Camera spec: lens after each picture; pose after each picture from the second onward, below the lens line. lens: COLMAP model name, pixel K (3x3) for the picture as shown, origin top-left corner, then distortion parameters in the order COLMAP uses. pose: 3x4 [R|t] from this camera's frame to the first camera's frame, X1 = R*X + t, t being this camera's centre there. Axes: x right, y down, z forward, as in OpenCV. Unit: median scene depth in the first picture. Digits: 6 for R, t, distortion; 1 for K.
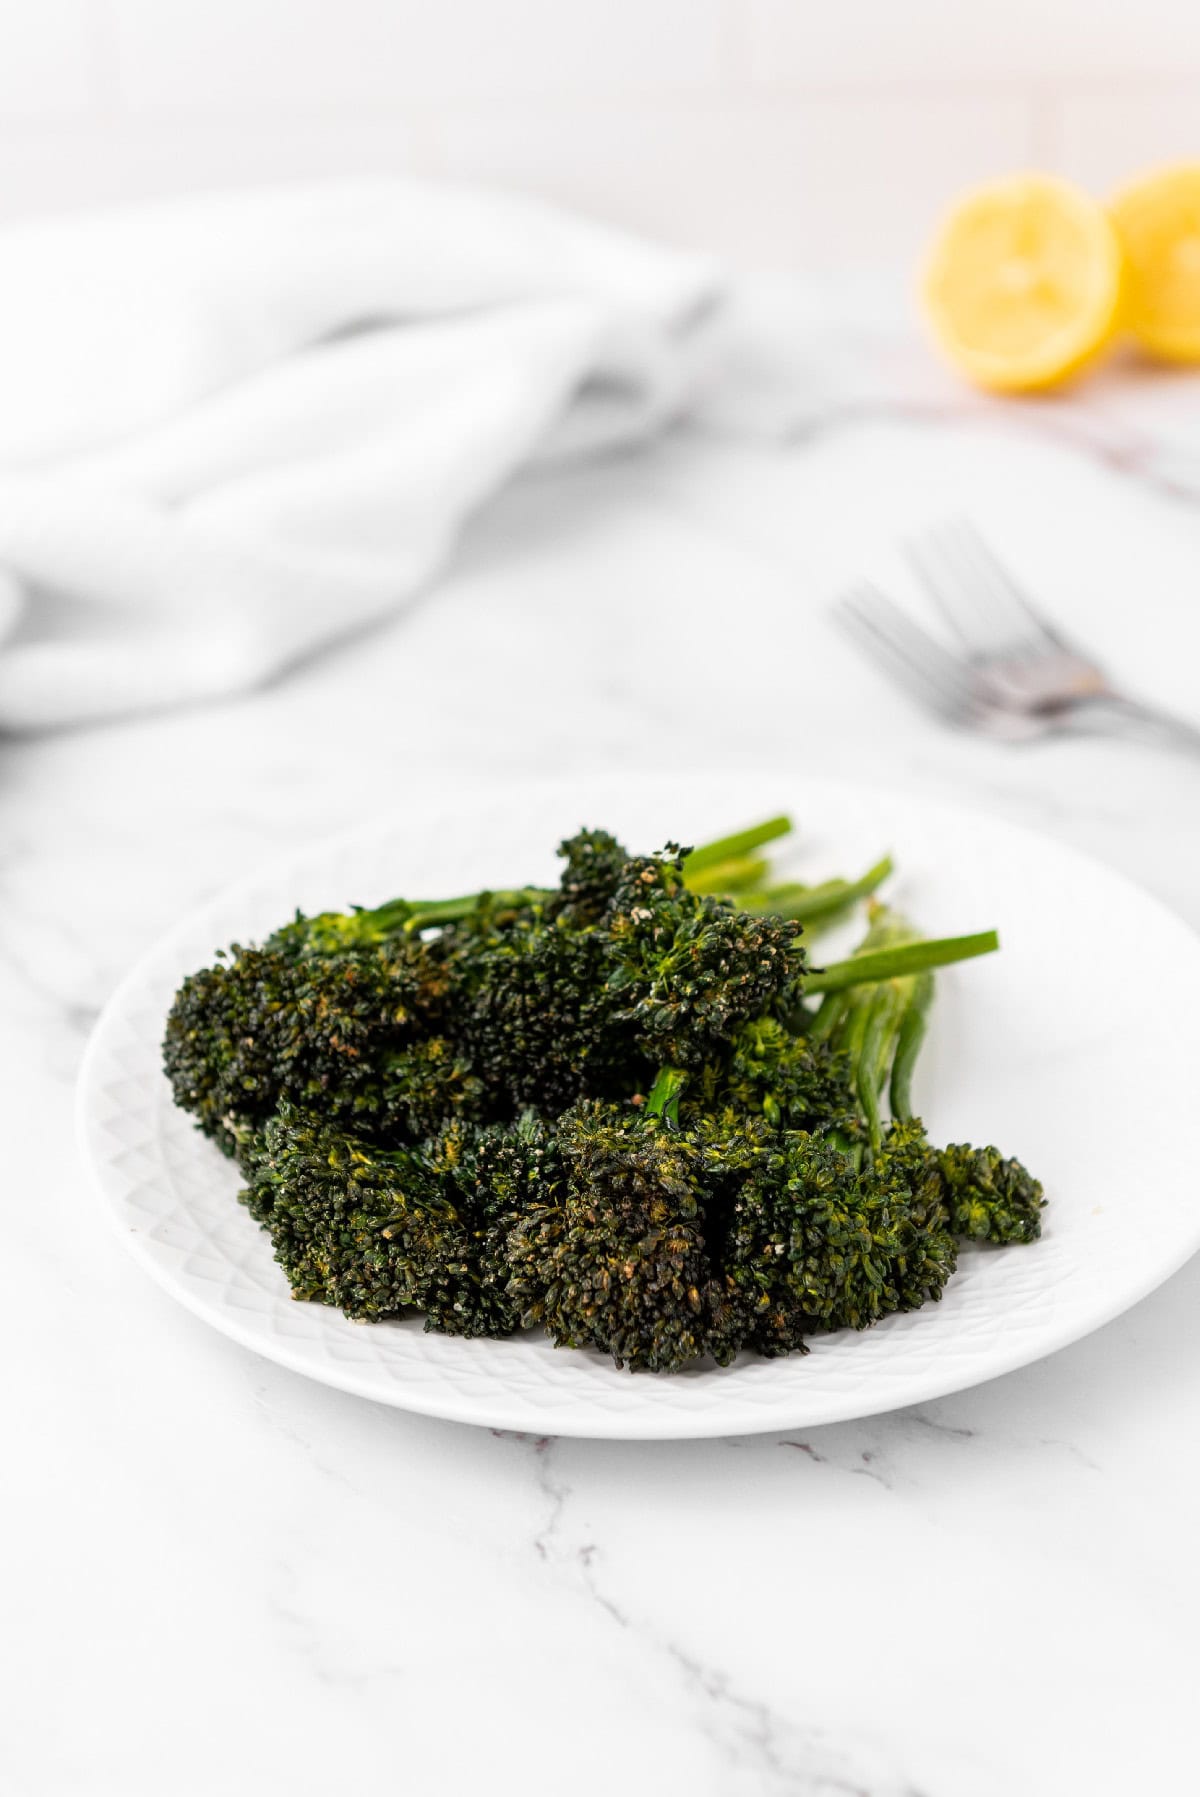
lens RADIAL K [[3478.4, 0, 588.5], [0, 3478.4, 897.4], [0, 0, 1]] dist [-0.043037, 0.000000]
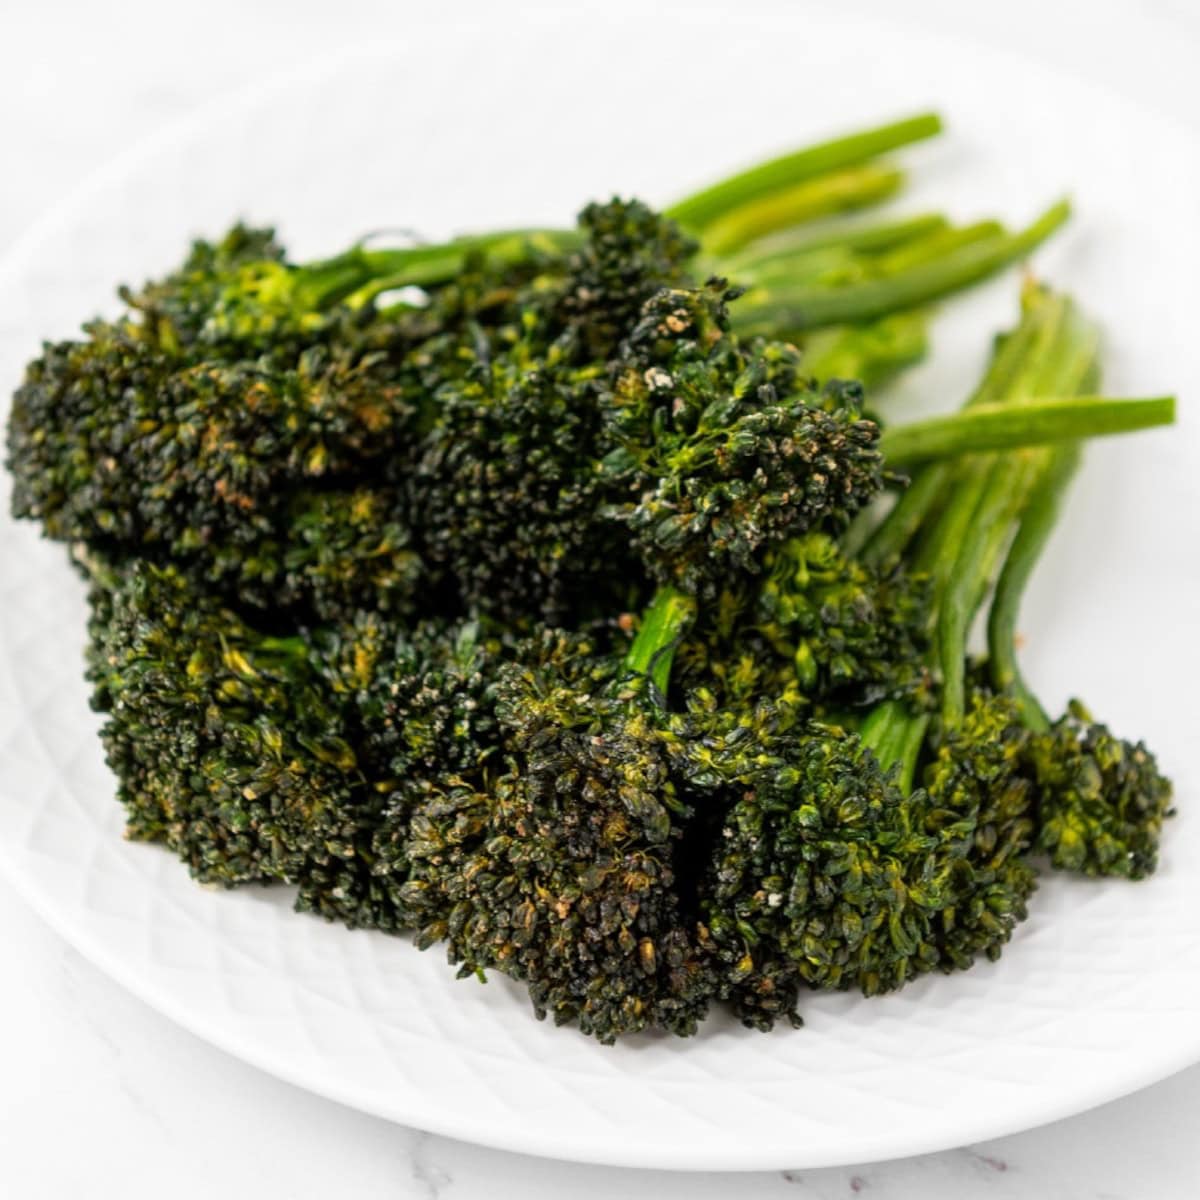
lens RADIAL K [[4051.1, 0, 598.9], [0, 4051.1, 522.8], [0, 0, 1]] dist [-0.012141, 0.000000]
pose [[0.990376, 0.128487, -0.051449, 0.049341], [-0.111588, 0.961174, 0.252372, -0.174084], [0.081878, -0.244202, 0.966261, 0.190665]]
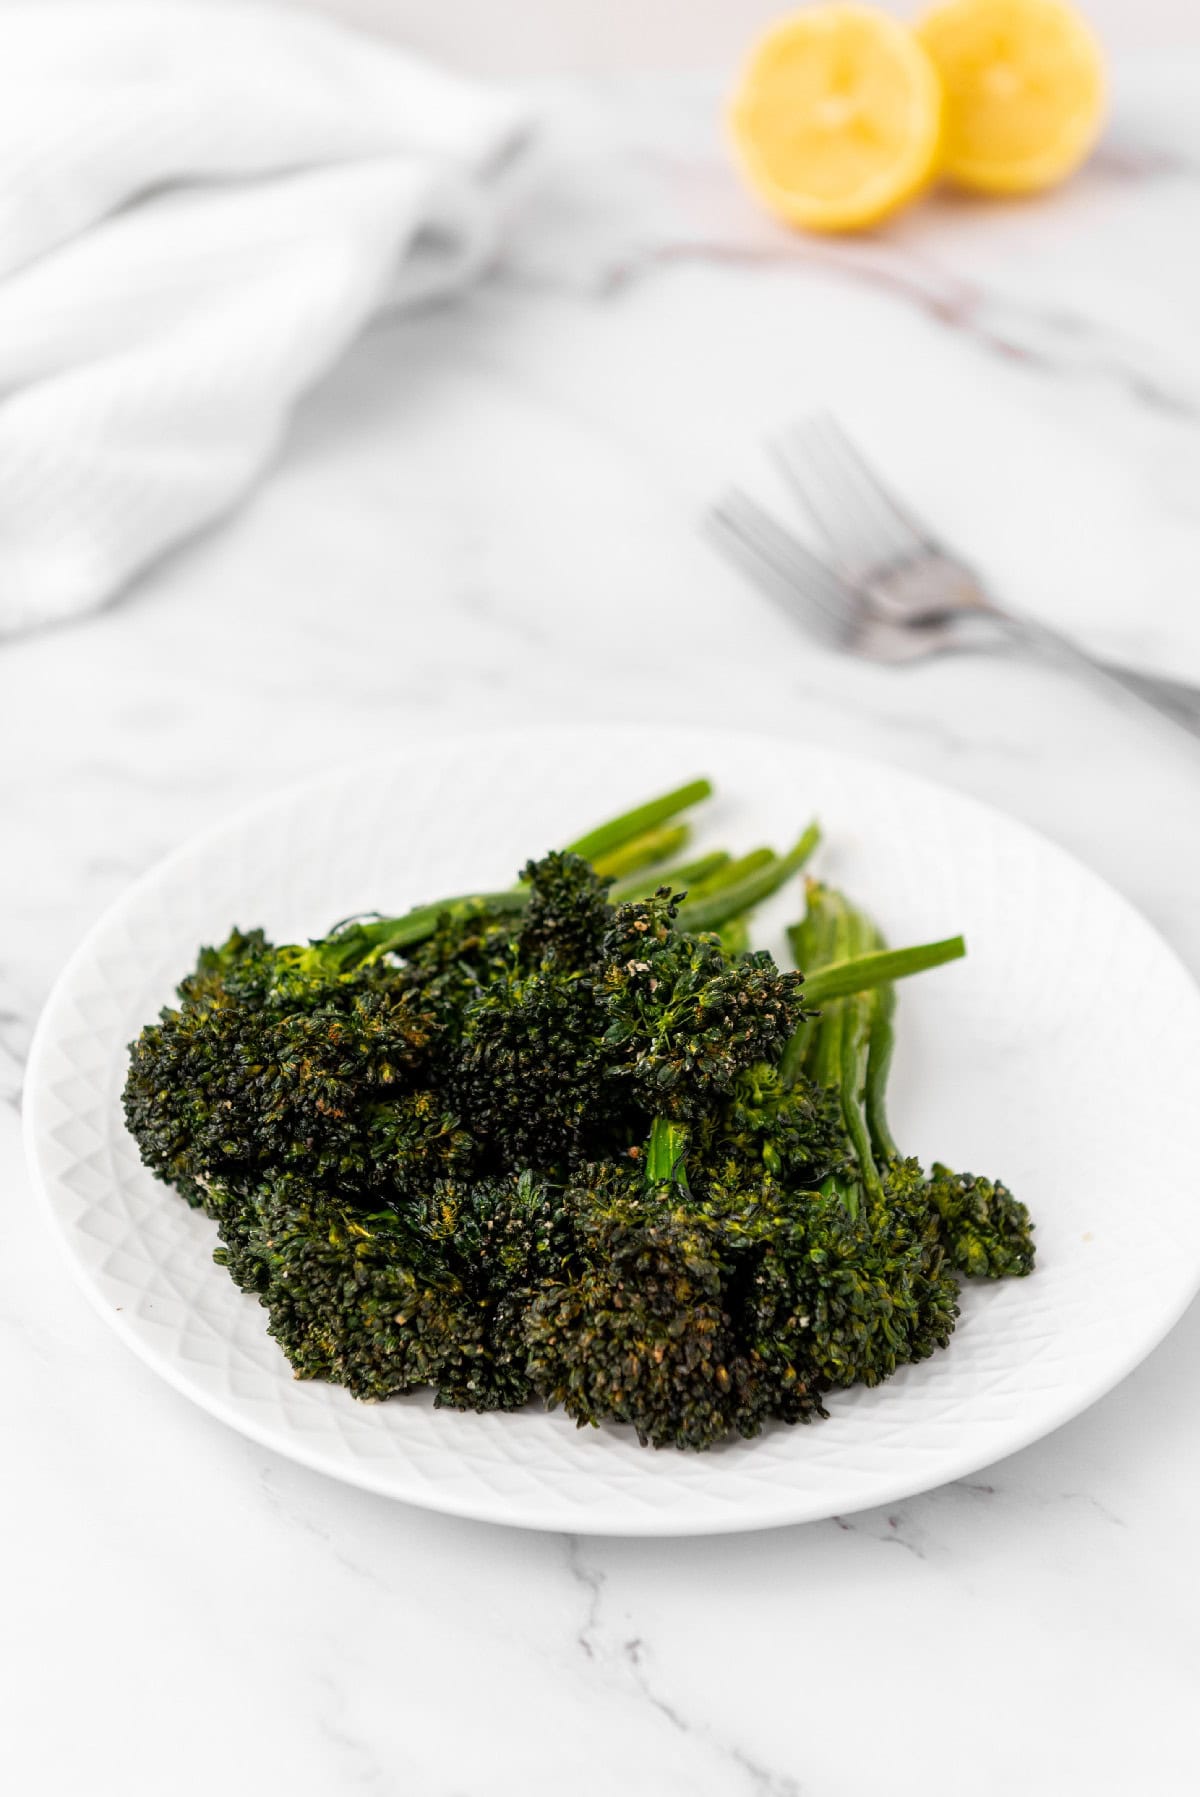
lens RADIAL K [[3478.4, 0, 600.5], [0, 3478.4, 884.0], [0, 0, 1]] dist [-0.043037, 0.000000]
pose [[0.990136, -0.033519, 0.136042, -0.125930], [0.016317, 0.991941, 0.125644, -0.139747], [-0.139158, -0.122185, 0.982703, 0.050617]]
